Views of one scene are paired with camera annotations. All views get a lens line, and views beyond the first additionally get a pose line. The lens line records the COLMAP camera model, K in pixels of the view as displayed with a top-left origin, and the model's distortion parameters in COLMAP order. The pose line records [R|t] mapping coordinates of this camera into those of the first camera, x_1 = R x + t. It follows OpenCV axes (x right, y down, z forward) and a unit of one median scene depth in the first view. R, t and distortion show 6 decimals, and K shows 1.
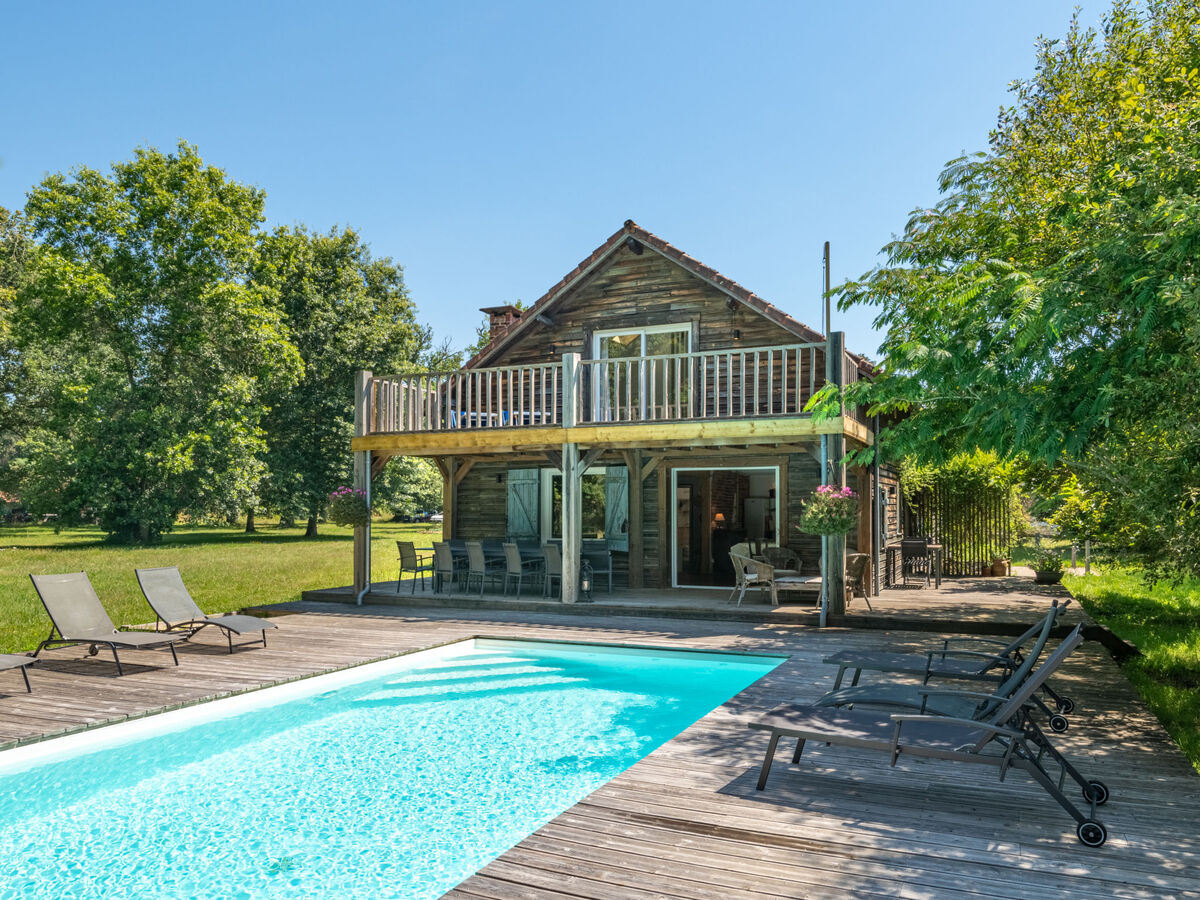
lens RADIAL K [[885.6, 0, 600.0], [0, 885.6, 450.0], [0, 0, 1]] dist [-0.003920, -0.000162]
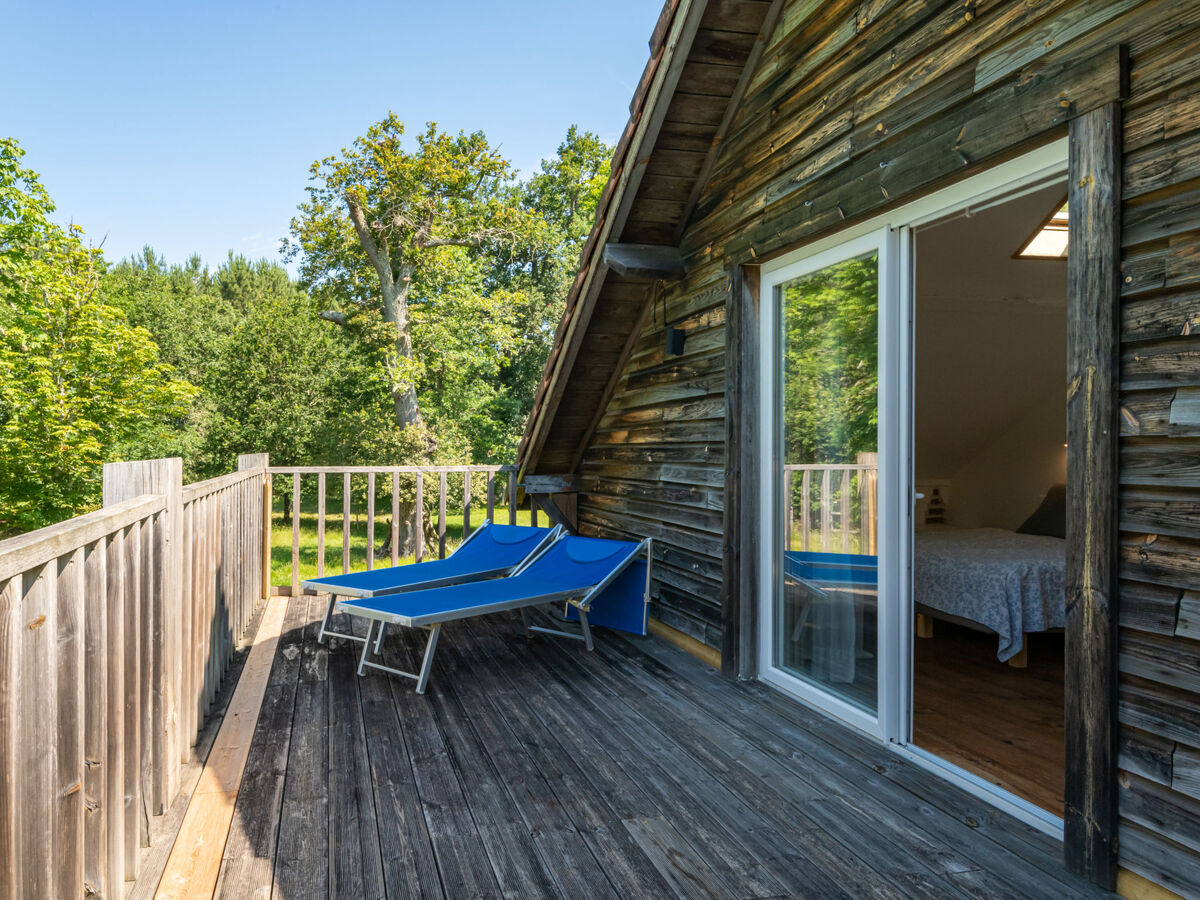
lens RADIAL K [[818.3, 0, 600.0], [0, 818.3, 450.0], [0, 0, 1]] dist [-0.000902, 0.000599]
pose [[0.680041, -0.000144, -0.733174, 0.150926], [0.059067, 0.996760, 0.054591, -0.098186], [0.730791, -0.080430, 0.677847, 0.821493]]
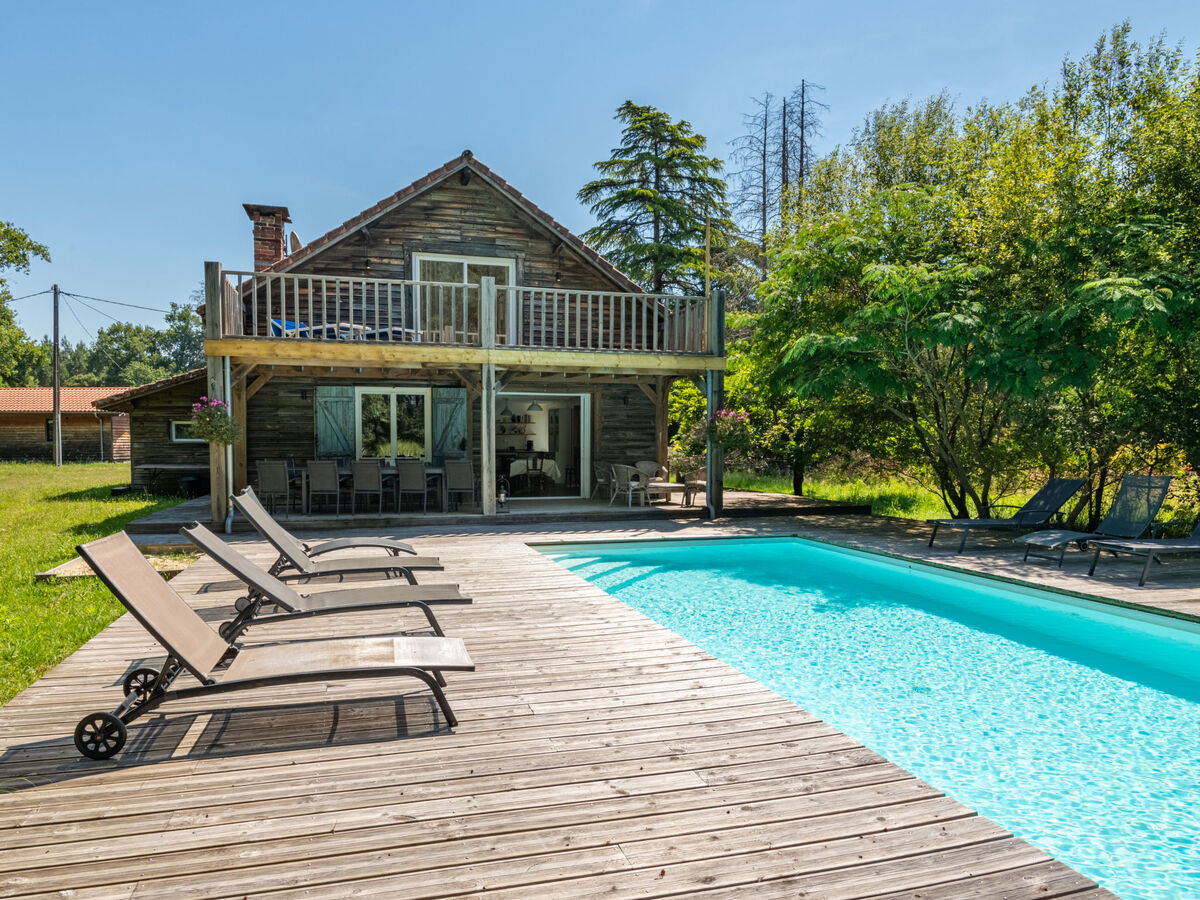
lens RADIAL K [[818.3, 0, 600.0], [0, 818.3, 450.0], [0, 0, 1]] dist [-0.000902, 0.000599]
pose [[0.758793, -0.005452, 0.651310, -0.472626], [-0.047896, 0.996791, 0.064145, 0.021174], [-0.649569, -0.079868, 0.756096, 0.145248]]
